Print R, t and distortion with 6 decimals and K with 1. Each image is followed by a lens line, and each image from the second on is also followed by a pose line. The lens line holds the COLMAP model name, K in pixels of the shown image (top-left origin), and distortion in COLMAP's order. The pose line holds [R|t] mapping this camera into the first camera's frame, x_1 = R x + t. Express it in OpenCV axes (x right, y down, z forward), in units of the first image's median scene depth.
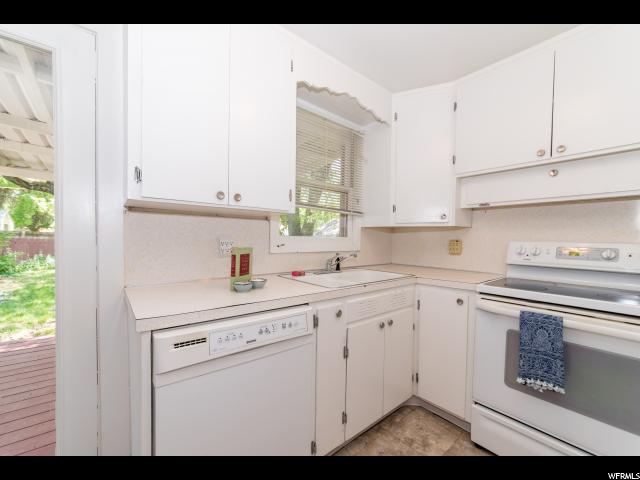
lens RADIAL K [[255.2, 0, 315.6], [0, 255.2, 245.1], [0, 0, 1]] dist [-0.002002, -0.000366]
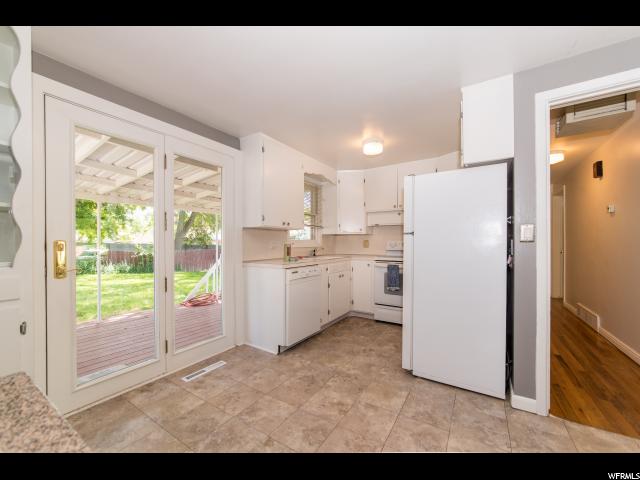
lens RADIAL K [[255.2, 0, 318.7], [0, 255.2, 243.1], [0, 0, 1]] dist [-0.002002, -0.000366]
pose [[0.947800, -0.017463, 0.318387, -0.572142], [0.024036, 0.999571, -0.016726, 0.032617], [-0.317958, 0.023505, 0.947813, -1.012329]]
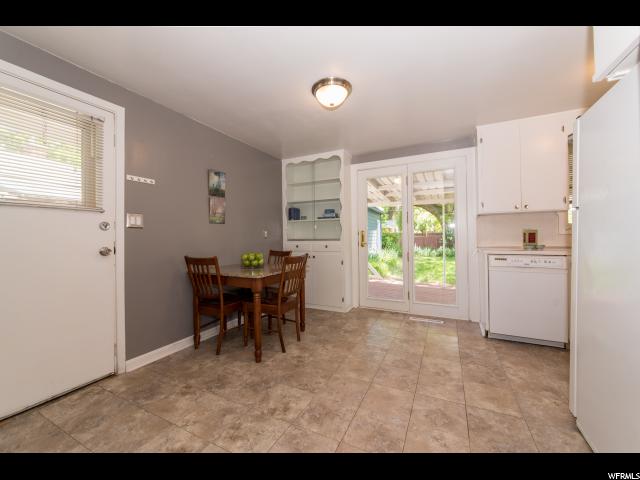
lens RADIAL K [[255.2, 0, 322.0], [0, 255.2, 237.0], [0, 0, 1]] dist [-0.002002, -0.000366]
pose [[0.418455, -0.017722, -0.908065, 0.649553], [-0.004207, 0.999761, -0.021451, 0.088215], [0.908228, 0.012796, 0.418281, -1.040940]]
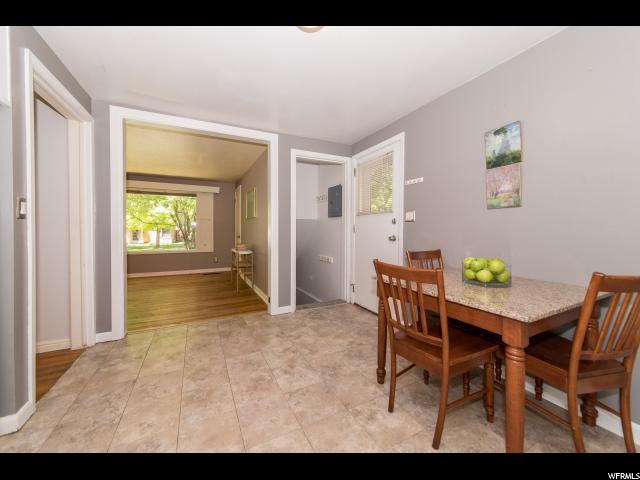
lens RADIAL K [[241.6, 0, 310.2], [0, 241.6, 232.8], [0, 0, 1]] dist [0.011927, -0.000113]
pose [[-0.972487, -0.014251, 0.232521, -0.586985], [-0.005196, 0.999206, 0.039508, 0.035747], [-0.232900, 0.037213, -0.971789, 0.217827]]
